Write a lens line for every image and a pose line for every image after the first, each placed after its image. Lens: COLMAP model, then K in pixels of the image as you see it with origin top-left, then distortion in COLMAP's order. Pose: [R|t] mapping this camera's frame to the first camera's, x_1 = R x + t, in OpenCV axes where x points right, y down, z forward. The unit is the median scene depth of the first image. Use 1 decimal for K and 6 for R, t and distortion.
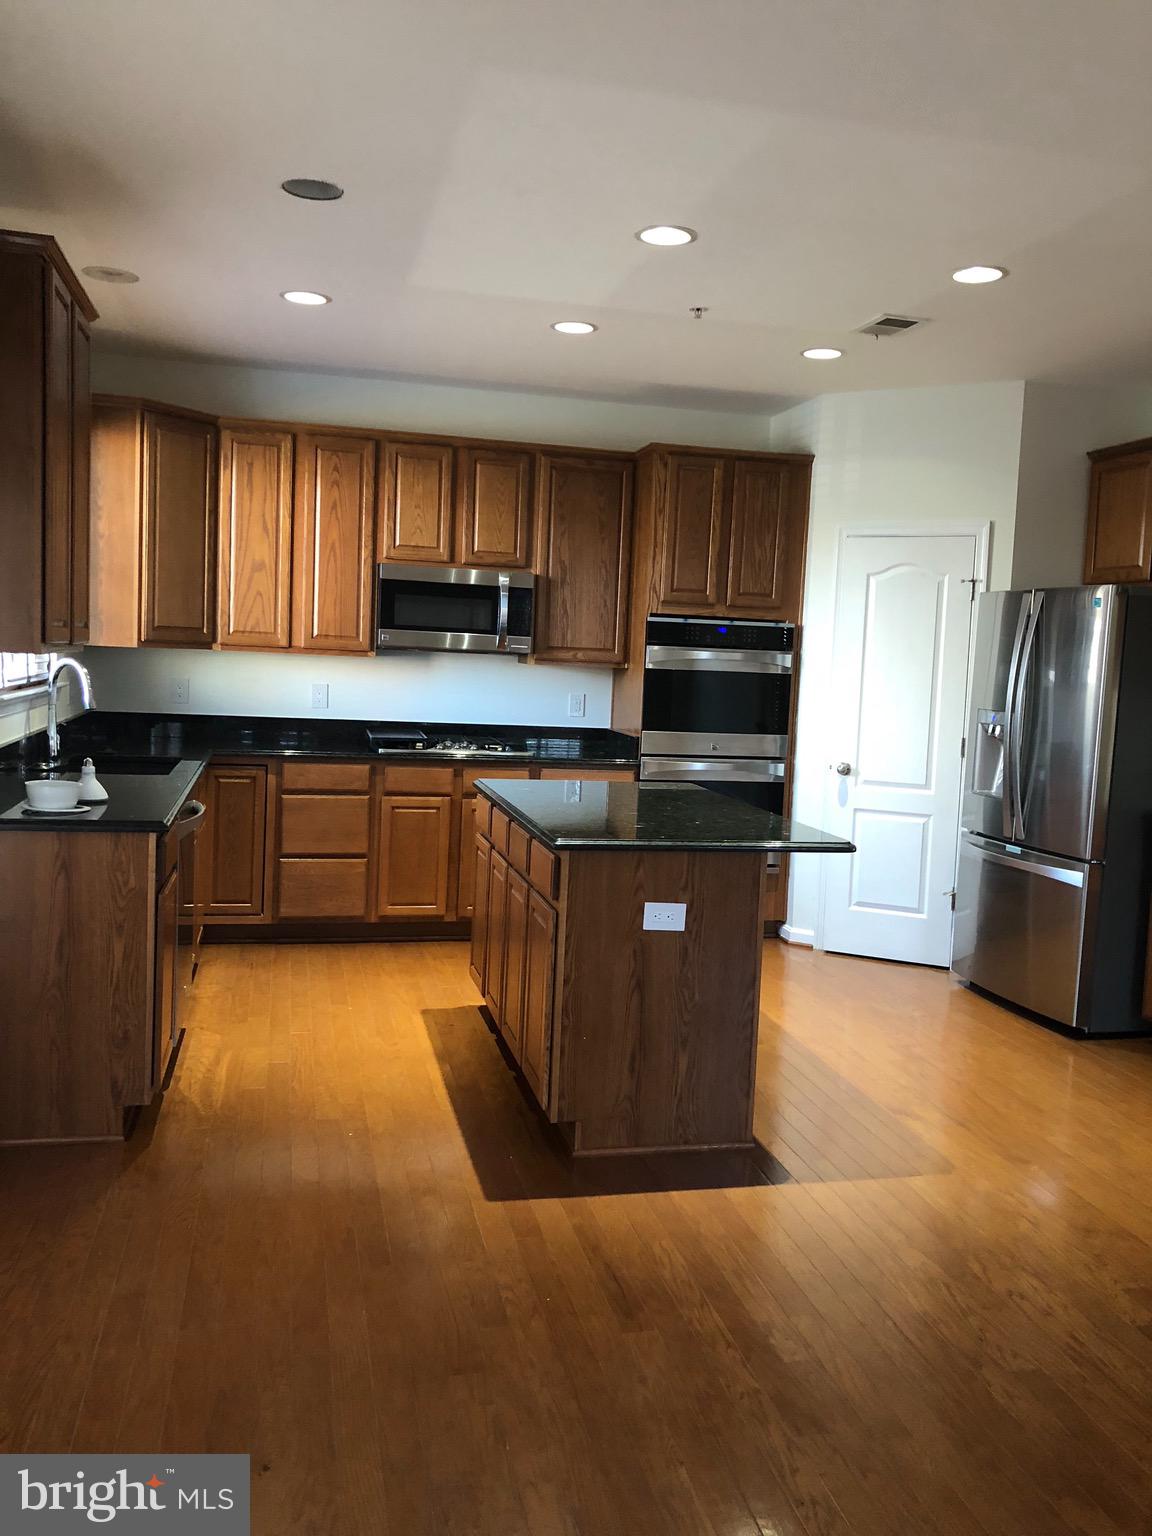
lens RADIAL K [[1262.6, 0, 576.4], [0, 1262.6, 765.5], [0, 0, 1]] dist [-0.008493, -0.008262]
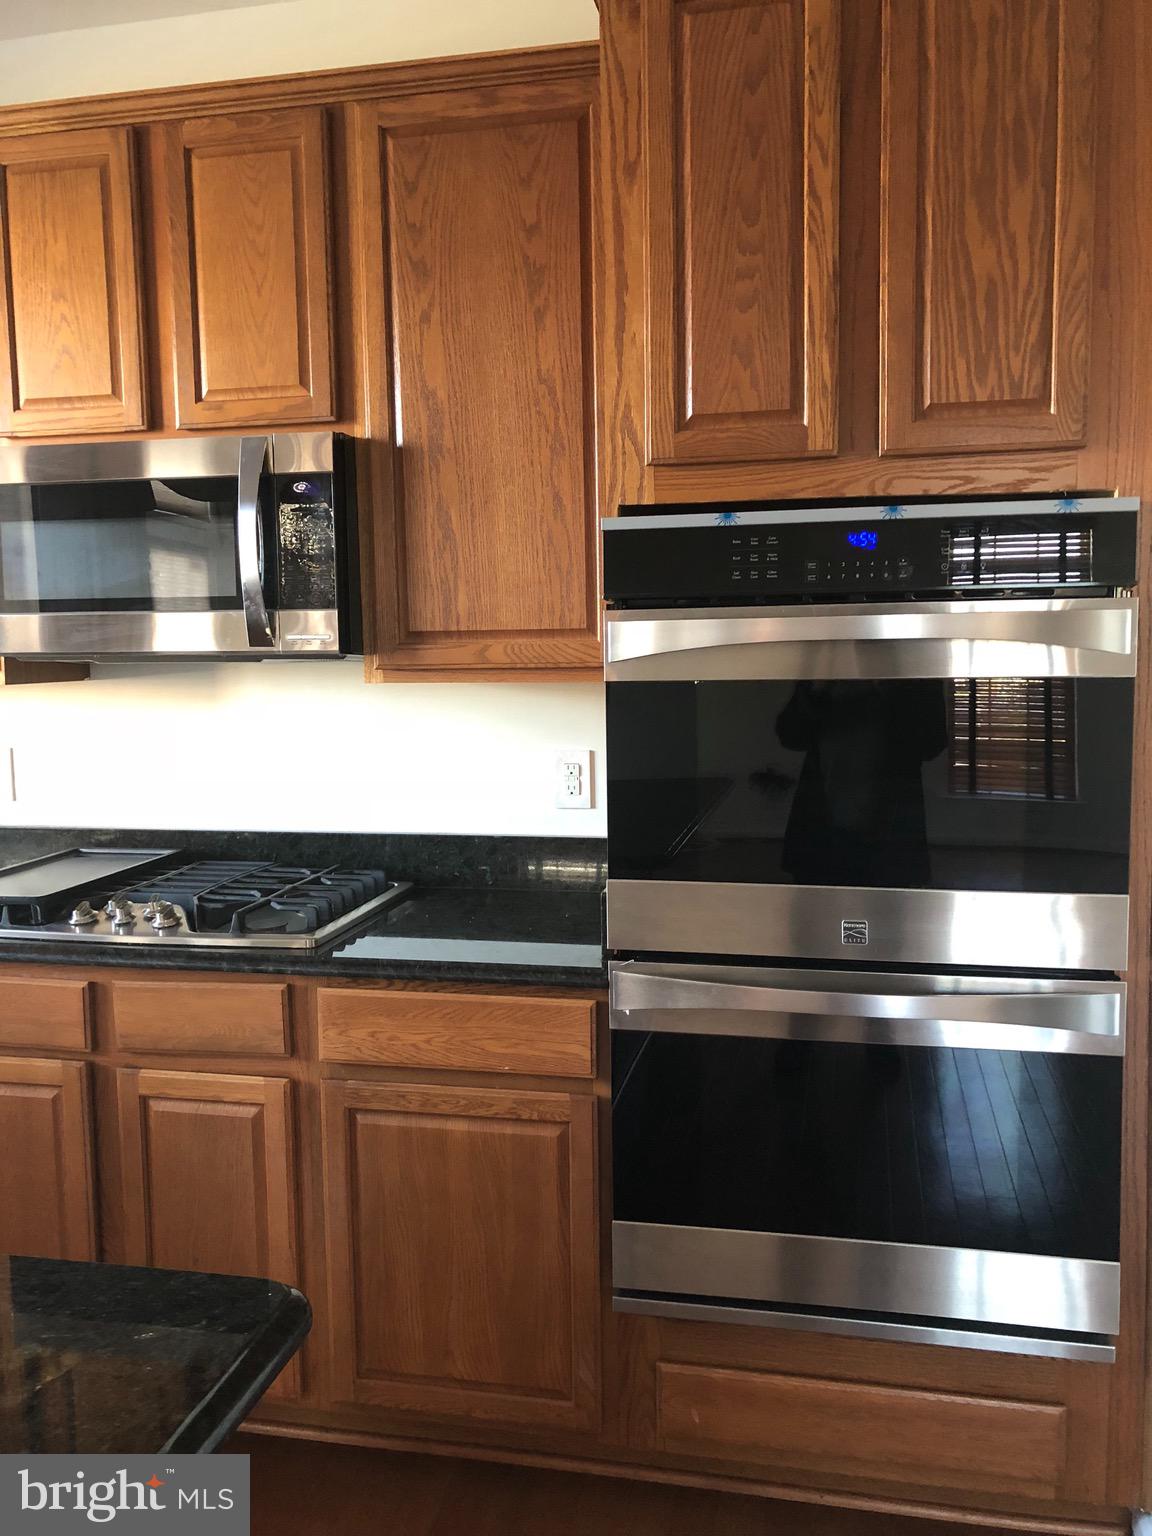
lens RADIAL K [[1262.6, 0, 577.8], [0, 1262.6, 767.9], [0, 0, 1]] dist [-0.008493, -0.008262]
pose [[0.902328, -0.016481, -0.430734, 0.181712], [0.016162, 0.999860, -0.004400, -0.053631], [0.430746, -0.002992, 0.902468, 0.704140]]
